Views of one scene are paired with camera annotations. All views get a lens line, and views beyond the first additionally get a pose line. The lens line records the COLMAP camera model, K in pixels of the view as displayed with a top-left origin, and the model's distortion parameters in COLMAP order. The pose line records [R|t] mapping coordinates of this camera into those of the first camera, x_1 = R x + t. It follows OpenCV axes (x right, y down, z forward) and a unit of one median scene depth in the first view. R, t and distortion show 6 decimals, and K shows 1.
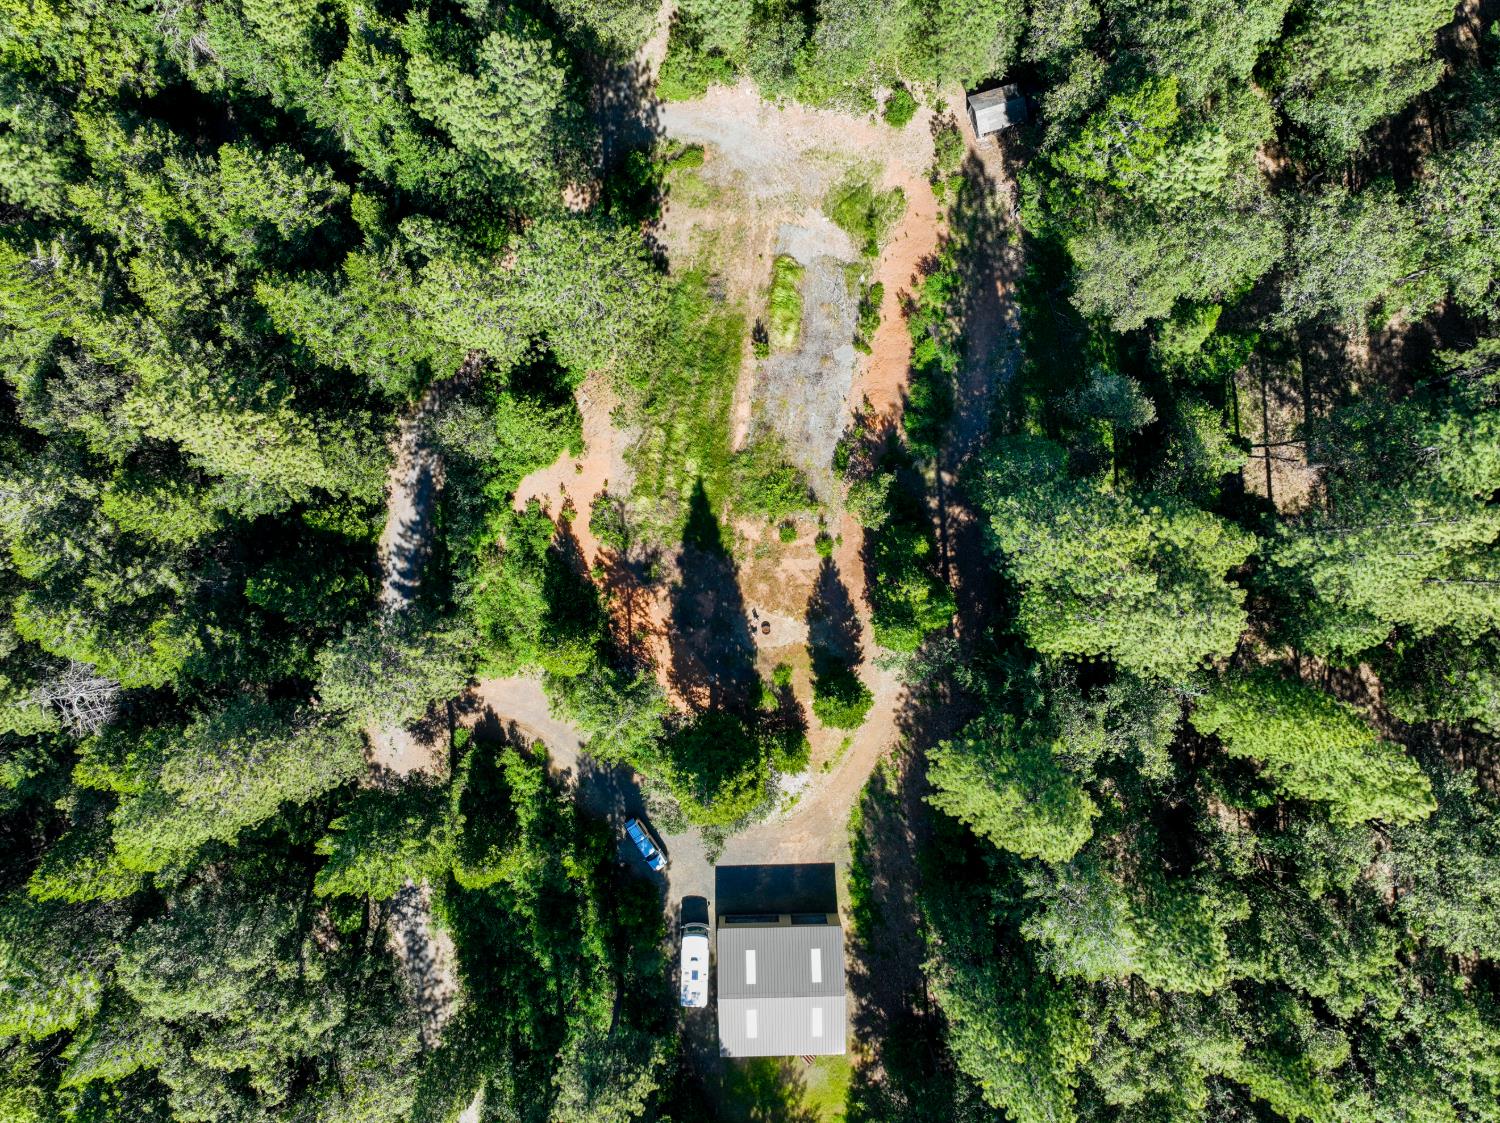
lens RADIAL K [[1056.9, 0, 748.0], [0, 1056.9, 560.6], [0, 0, 1]] dist [0.000902, 0.012515]
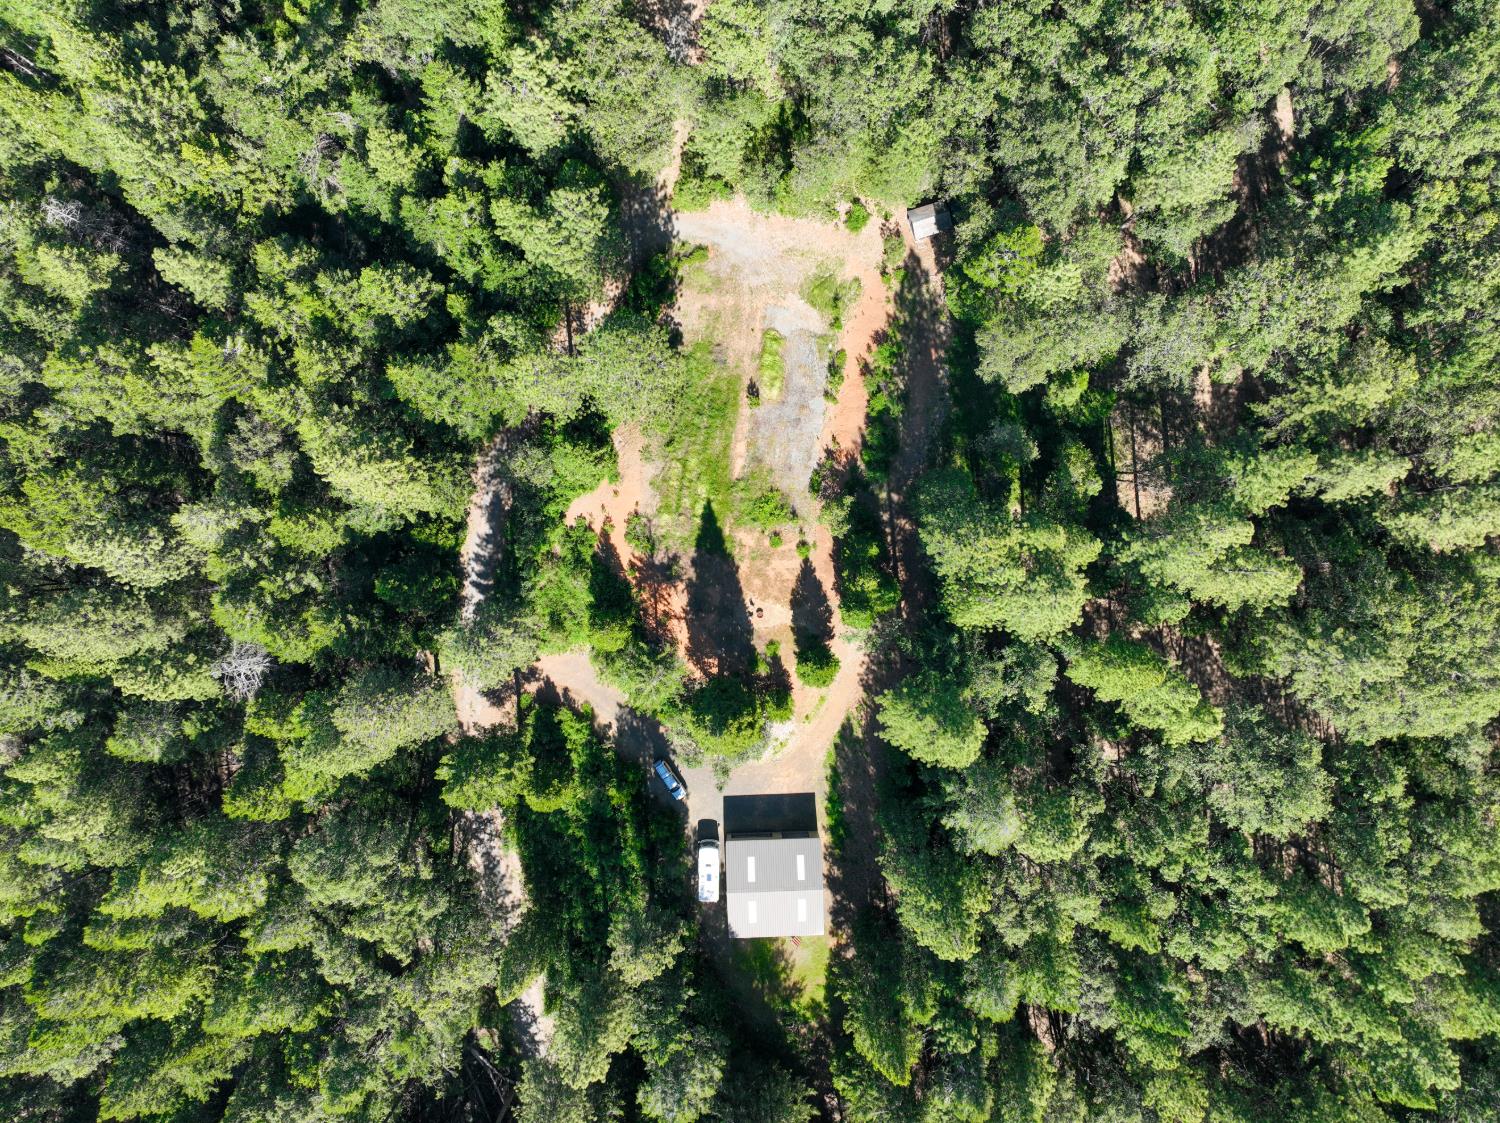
lens RADIAL K [[1056.9, 0, 748.0], [0, 1056.9, 560.6], [0, 0, 1]] dist [0.000902, 0.012515]
pose [[0.999928, -0.011840, 0.001960, 0.000273], [0.011834, 0.999925, 0.003016, -0.005556], [-0.001996, -0.002993, 0.999994, -0.327030]]
